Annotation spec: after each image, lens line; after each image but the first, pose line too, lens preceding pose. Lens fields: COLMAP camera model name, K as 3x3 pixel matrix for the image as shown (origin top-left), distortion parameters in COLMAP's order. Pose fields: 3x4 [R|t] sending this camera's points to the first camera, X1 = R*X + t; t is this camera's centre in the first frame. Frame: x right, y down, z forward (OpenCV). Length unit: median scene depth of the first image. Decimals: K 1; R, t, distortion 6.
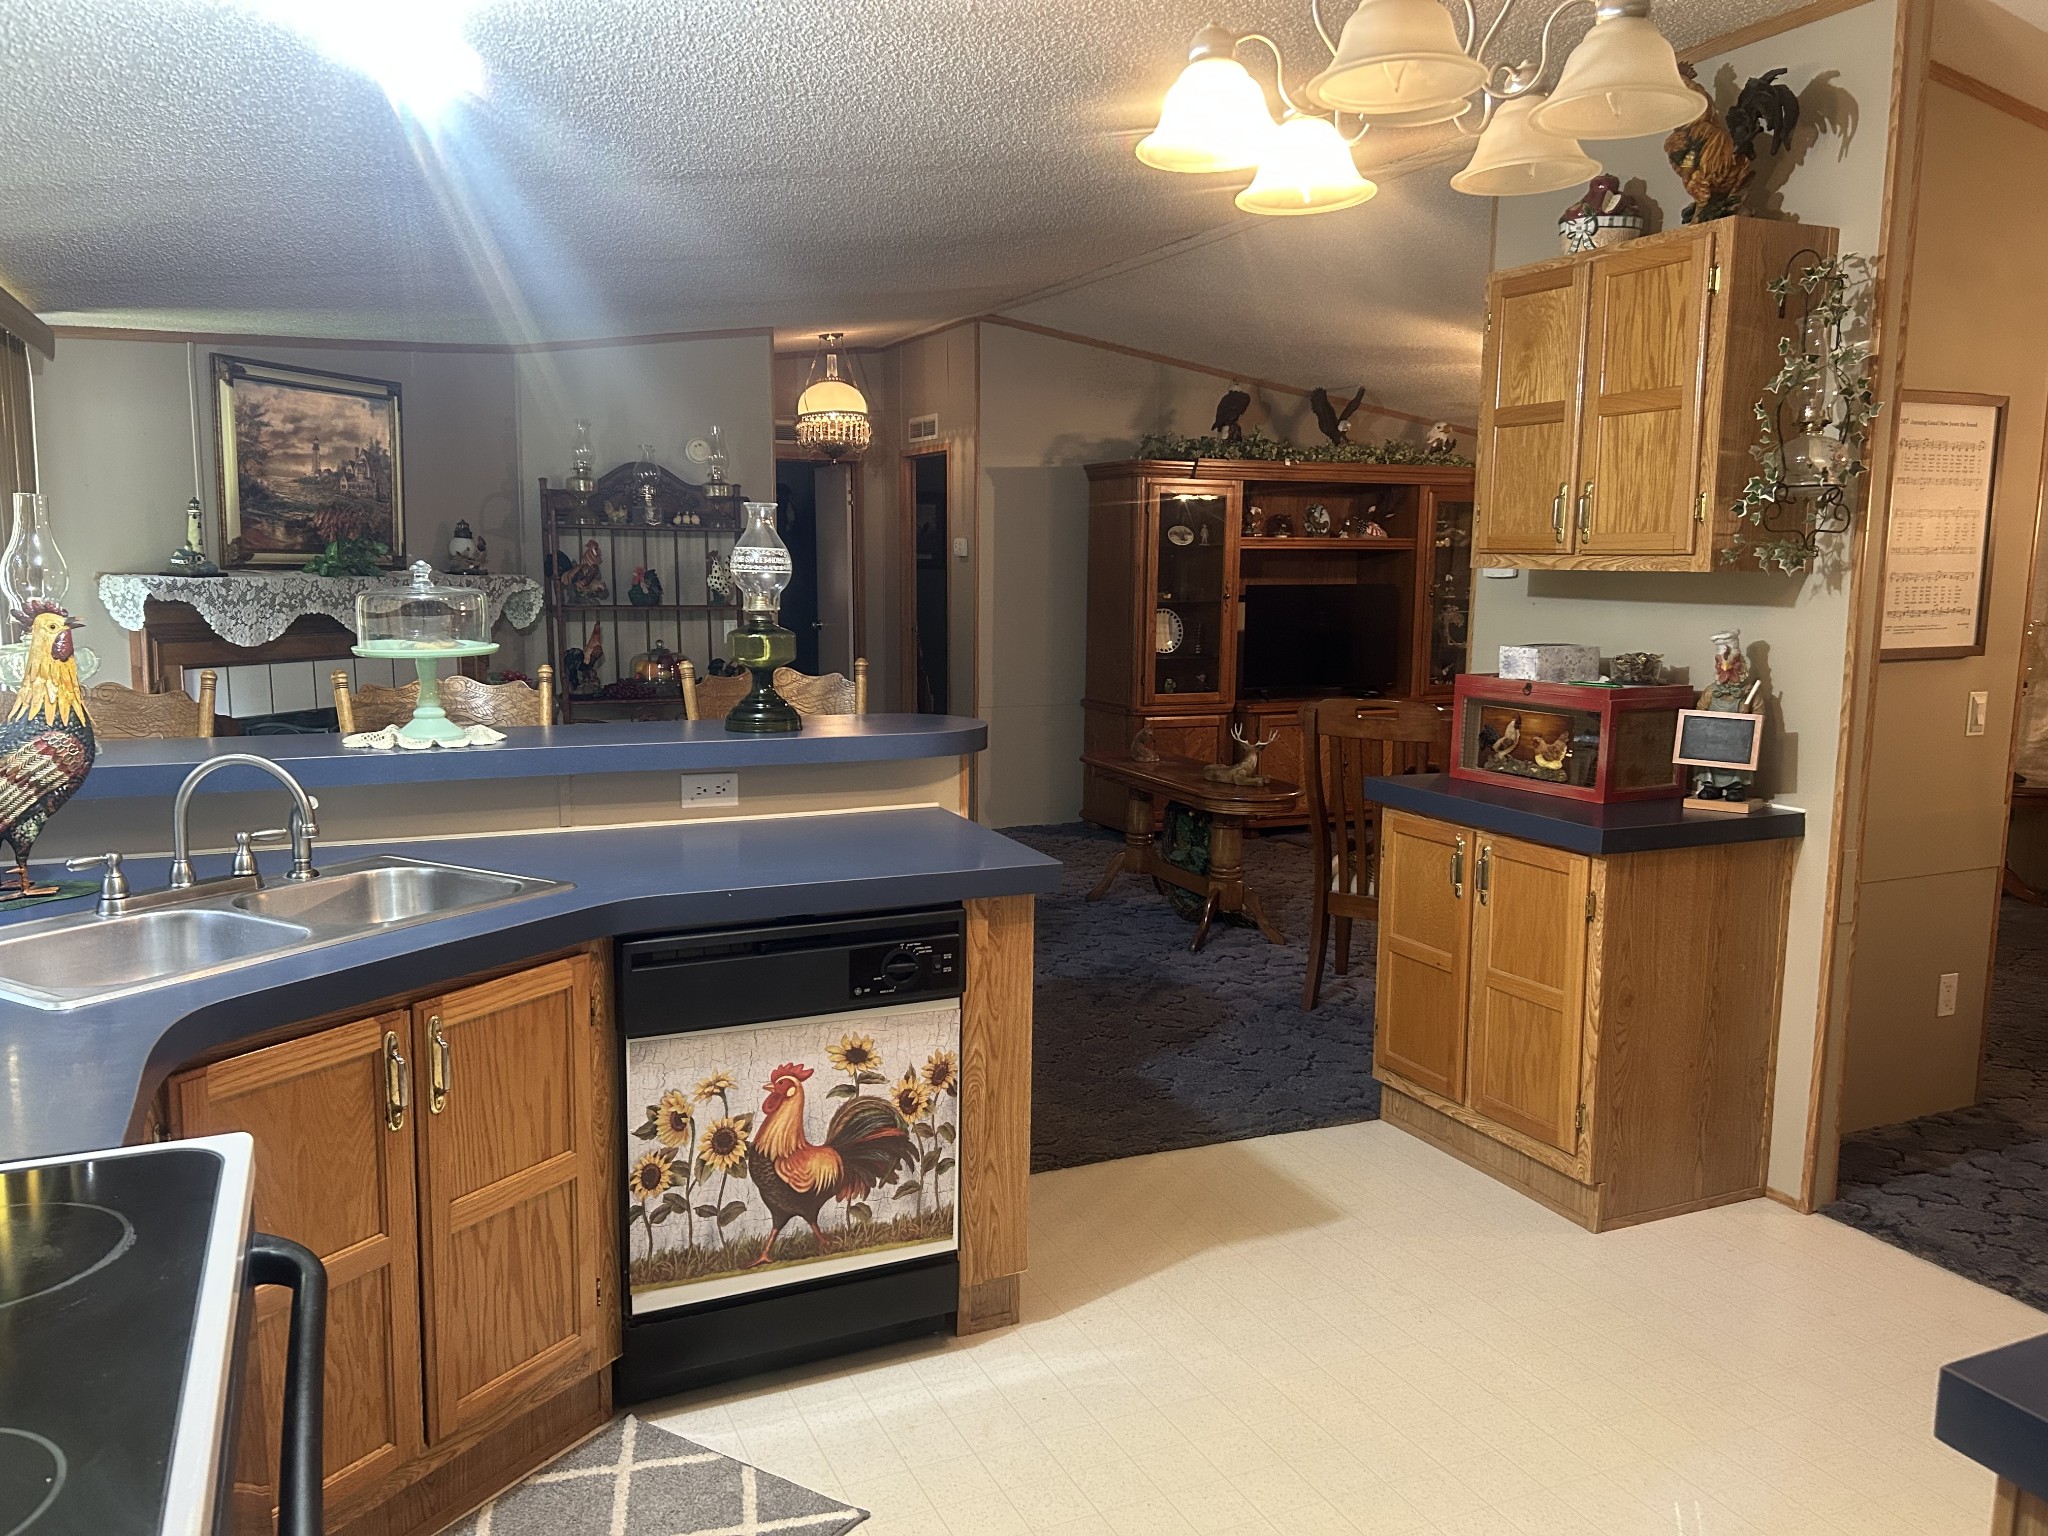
lens RADIAL K [[1584.9, 0, 1015.0], [0, 1584.9, 761.9], [0, 0, 1]] dist [0.021402, 0.000074]
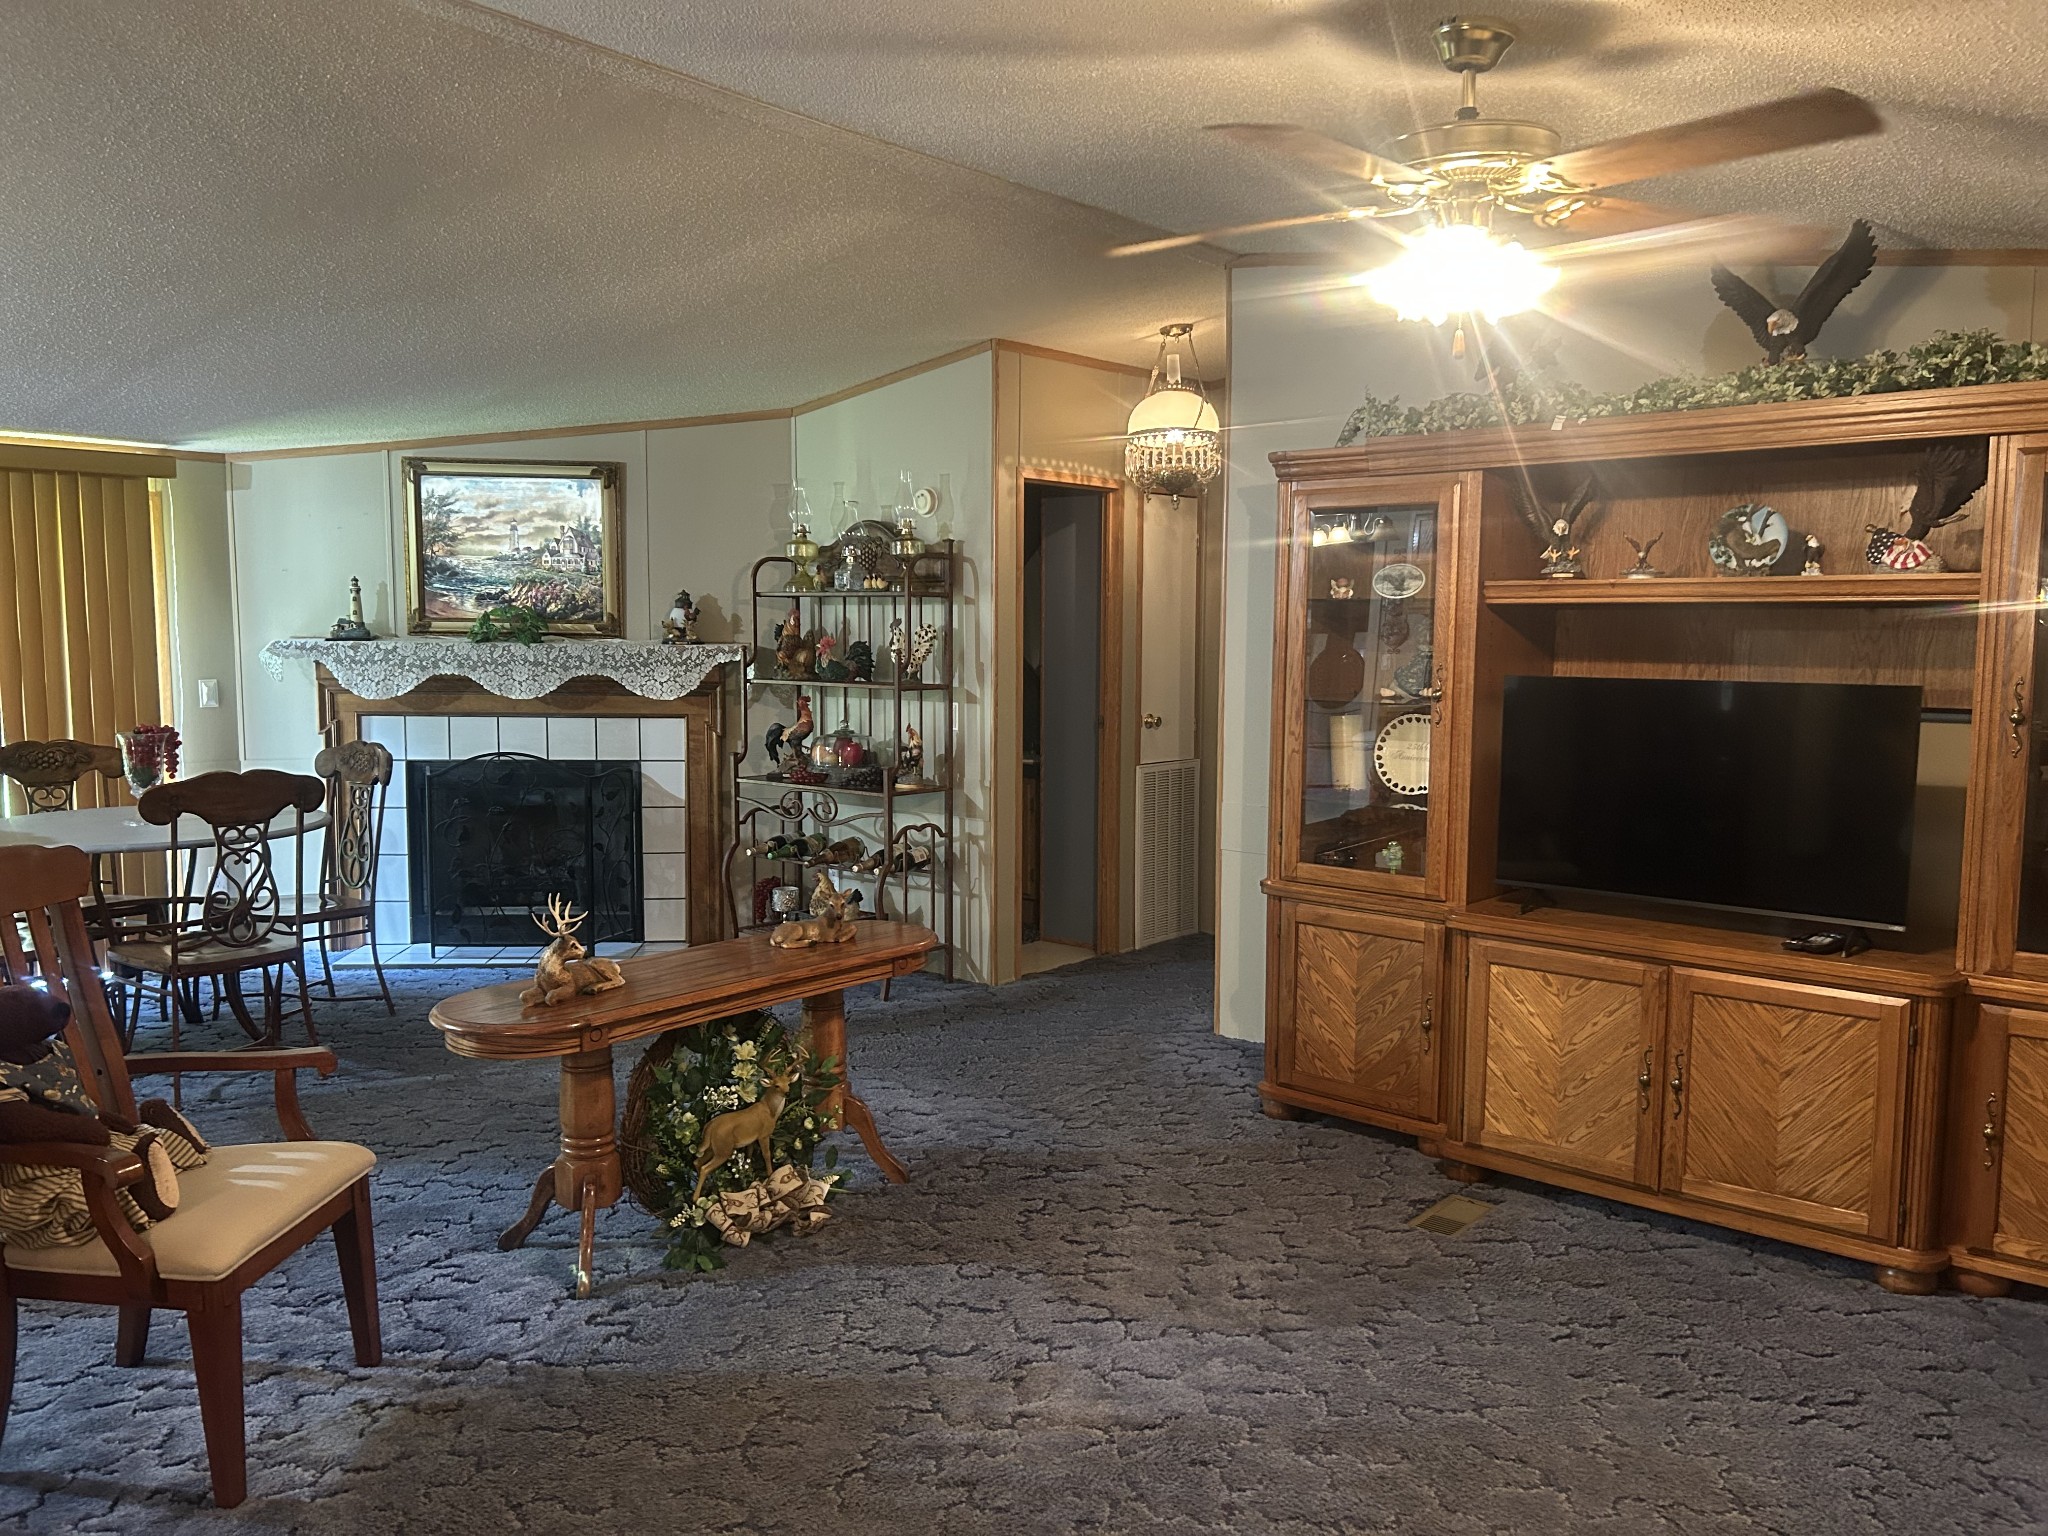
lens RADIAL K [[1565.1, 0, 1028.6], [0, 1565.1, 758.4], [0, 0, 1]] dist [0.088542, -0.074975]
pose [[0.401815, 0.074565, -0.912680, 0.757369], [-0.118286, 0.992556, 0.029014, -0.114135], [0.908049, 0.096299, 0.407644, 0.911465]]
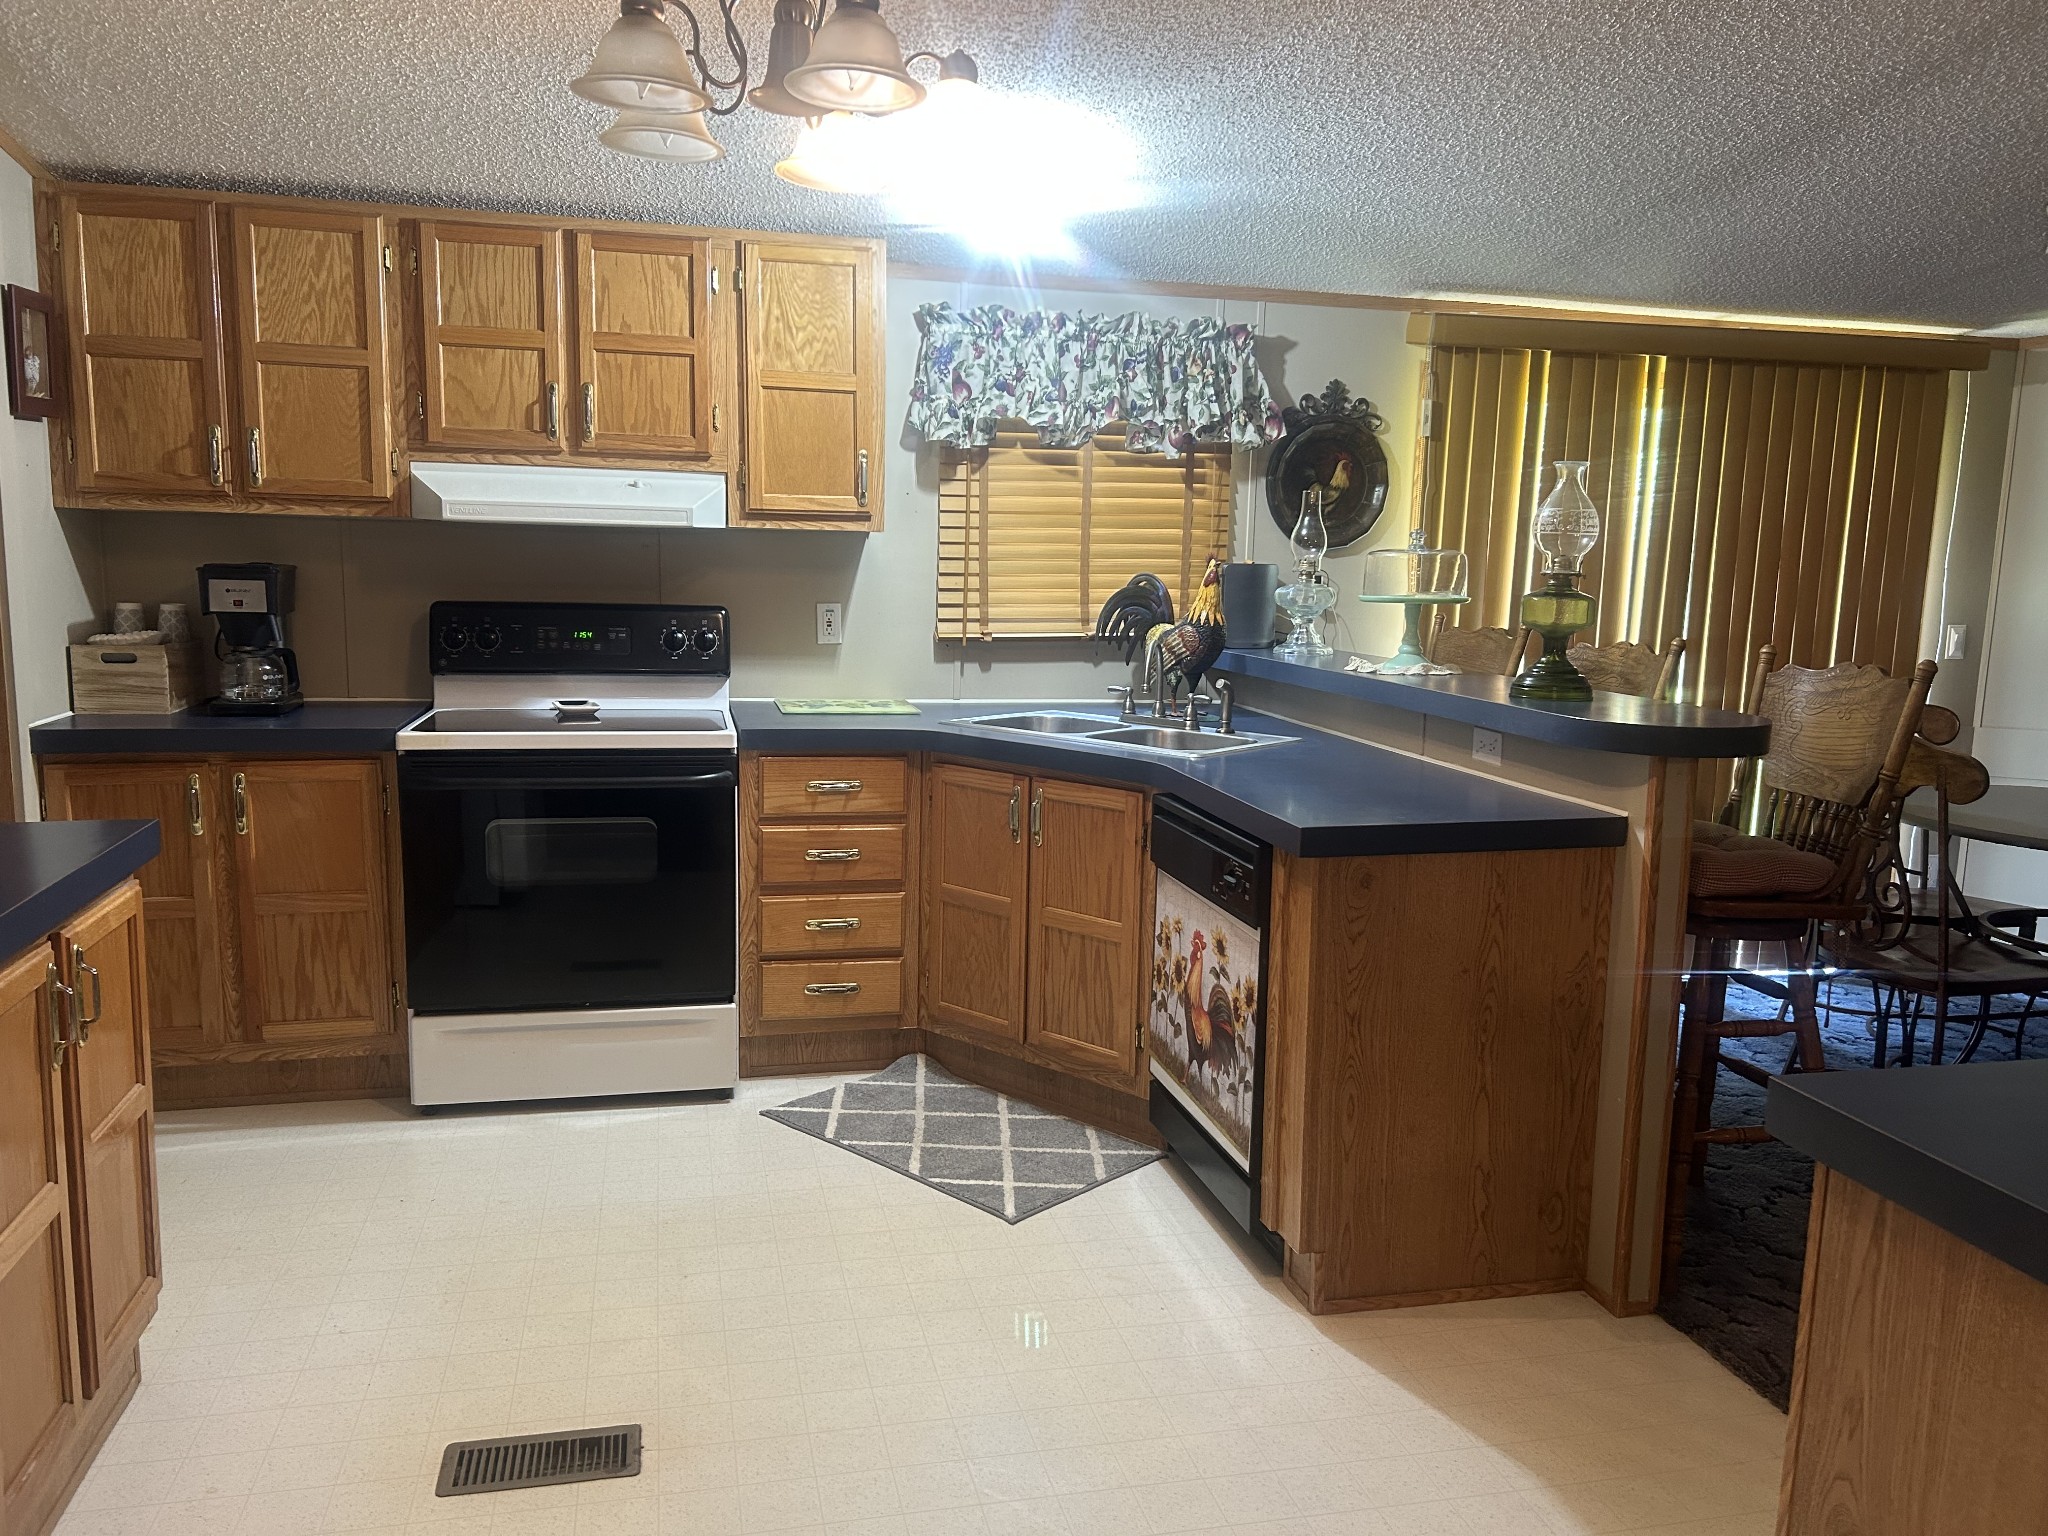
lens RADIAL K [[1544.7, 0, 1024.0], [0, 1544.7, 768.0], [0, 0, 1]] dist [0.007031, 0.001571]
pose [[-0.209008, 0.123308, -0.970109, 0.478636], [-0.155882, 0.975133, 0.157531, -0.045005], [0.965410, 0.184147, -0.184589, 0.504677]]
